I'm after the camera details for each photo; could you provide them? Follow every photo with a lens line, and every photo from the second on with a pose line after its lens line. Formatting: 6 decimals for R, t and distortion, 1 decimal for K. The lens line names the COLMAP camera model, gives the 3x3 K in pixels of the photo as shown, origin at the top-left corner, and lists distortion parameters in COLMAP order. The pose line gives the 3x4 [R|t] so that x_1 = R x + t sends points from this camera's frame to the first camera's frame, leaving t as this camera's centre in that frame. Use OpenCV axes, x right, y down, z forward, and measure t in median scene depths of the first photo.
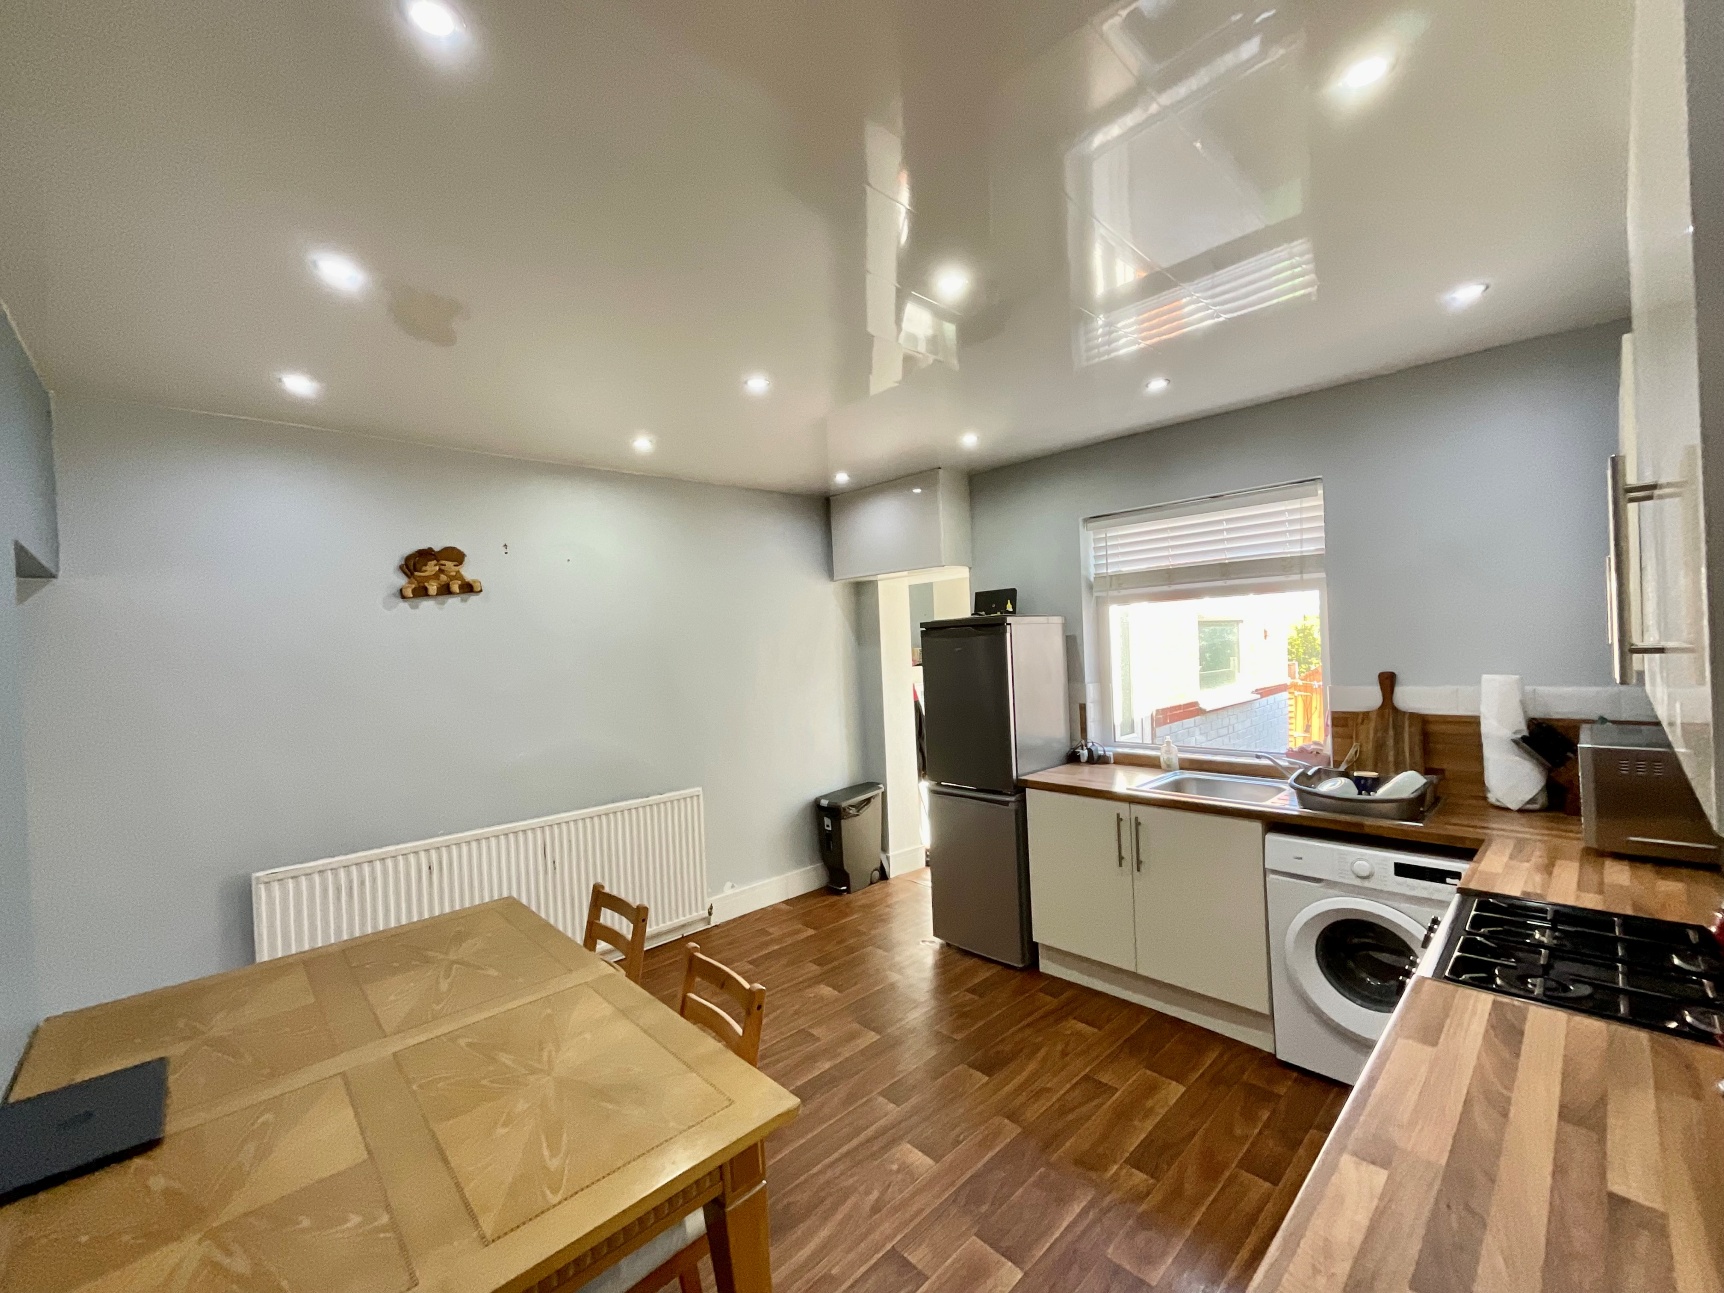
lens RADIAL K [[712.2, 0, 863.0], [0, 712.2, 646.6], [0, 0, 1]] dist [-0.000064, 0.000464]
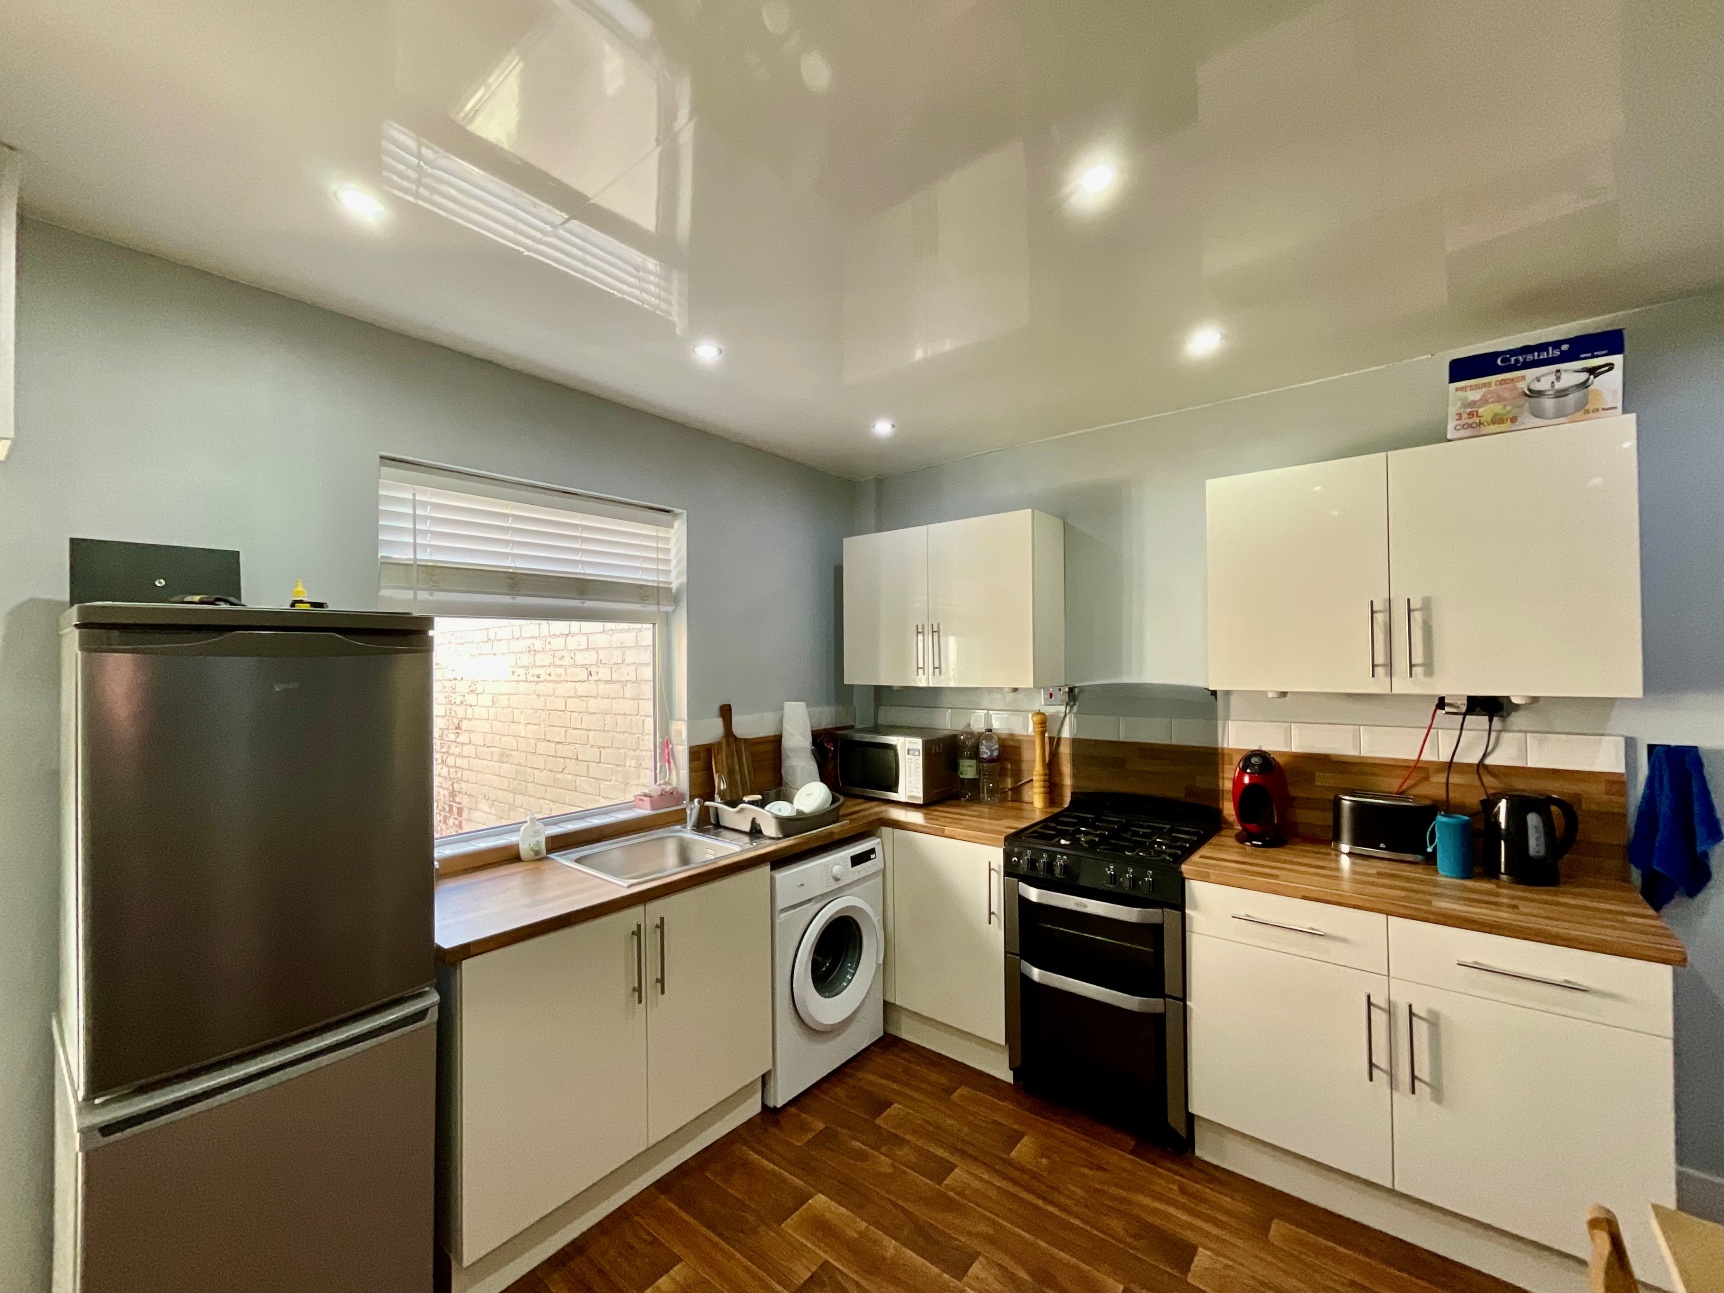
lens RADIAL K [[700.4, 0, 860.5], [0, 700.4, 647.8], [0, 0, 1]] dist [0.000647, 0.000202]
pose [[-0.139829, 0.060815, 0.988306, -0.362193], [0.022227, 0.998053, -0.058270, 0.016209], [-0.989926, 0.013819, -0.140908, 0.915930]]
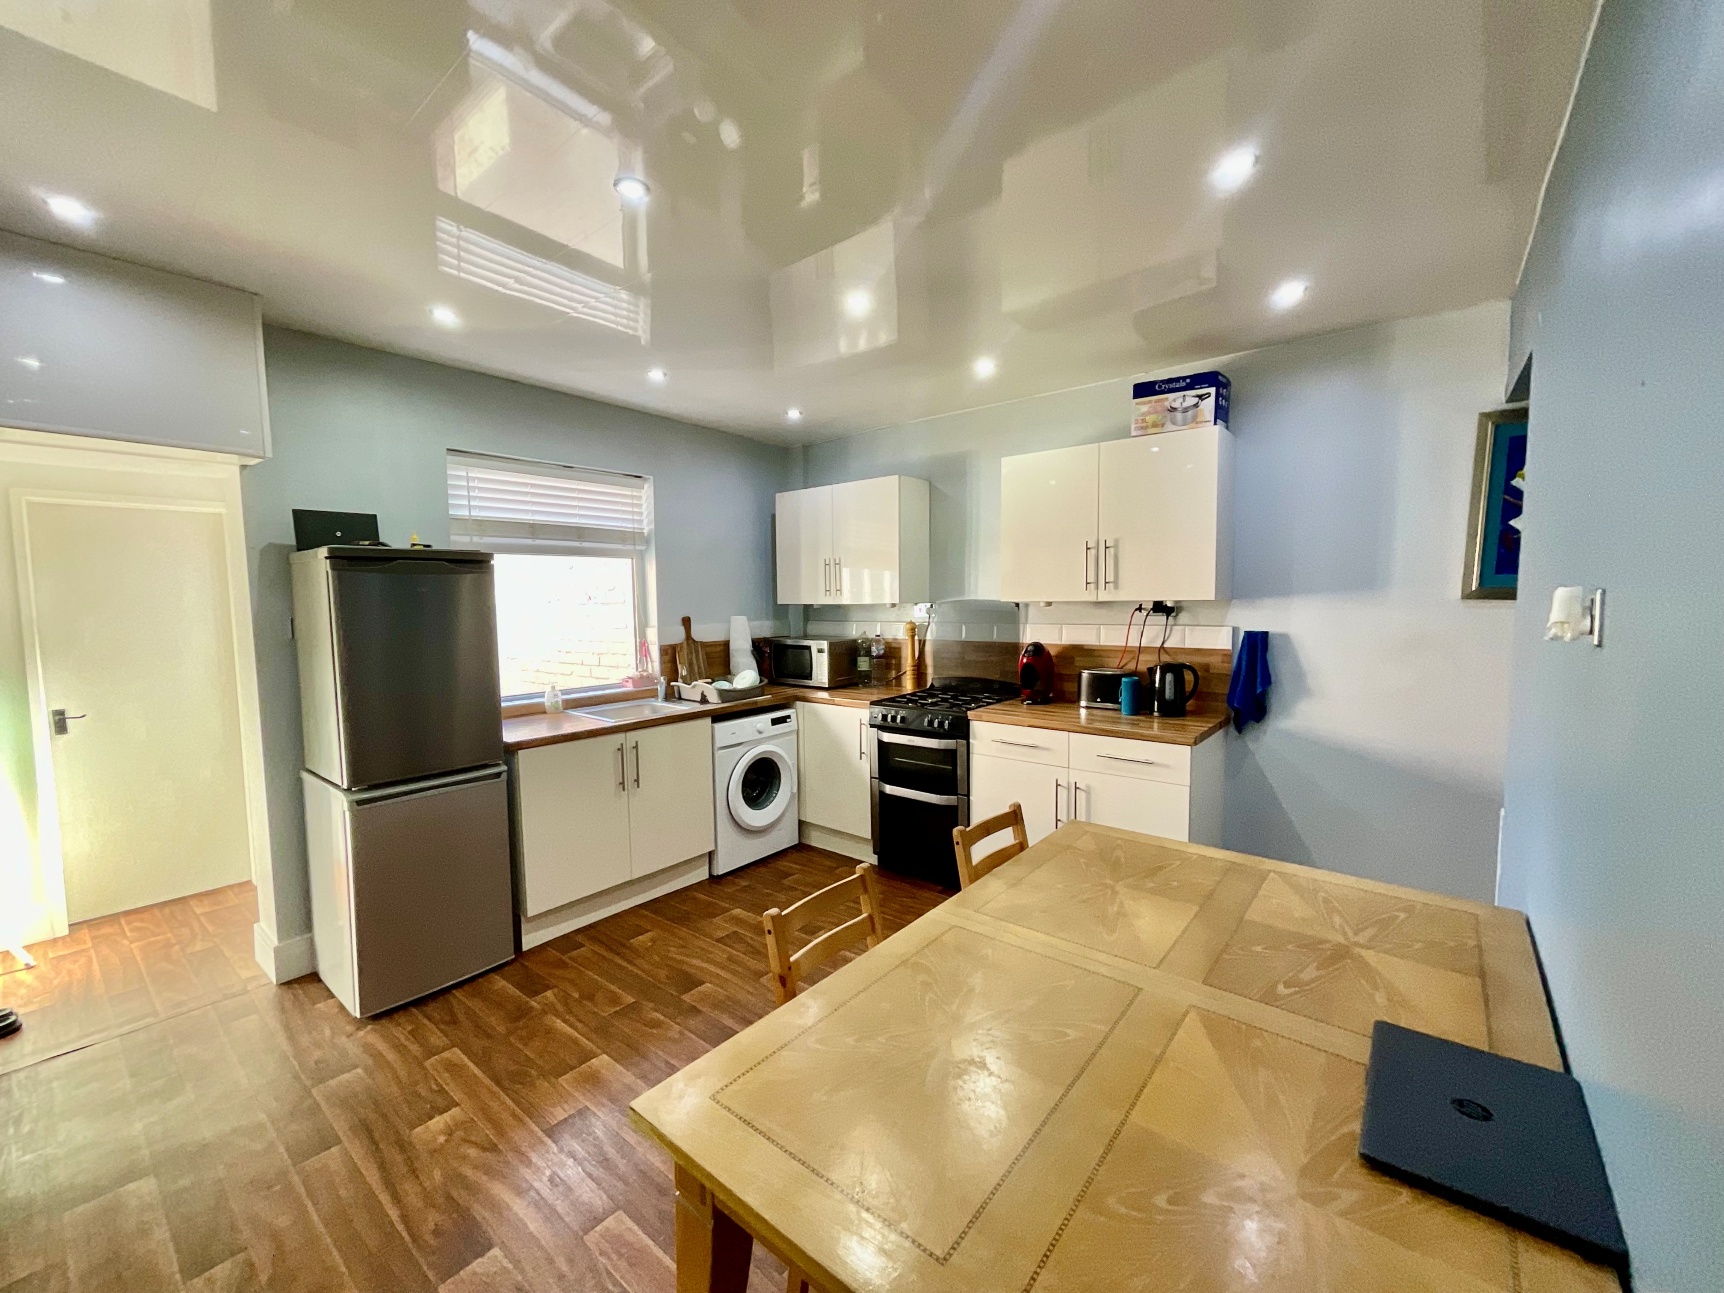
lens RADIAL K [[700.4, 0, 860.5], [0, 700.4, 647.8], [0, 0, 1]] dist [0.000647, 0.000202]
pose [[-0.133154, -0.025301, 0.990772, -0.792834], [0.024416, 0.999287, 0.028799, 0.066949], [-0.990795, 0.028025, -0.132441, 0.803653]]
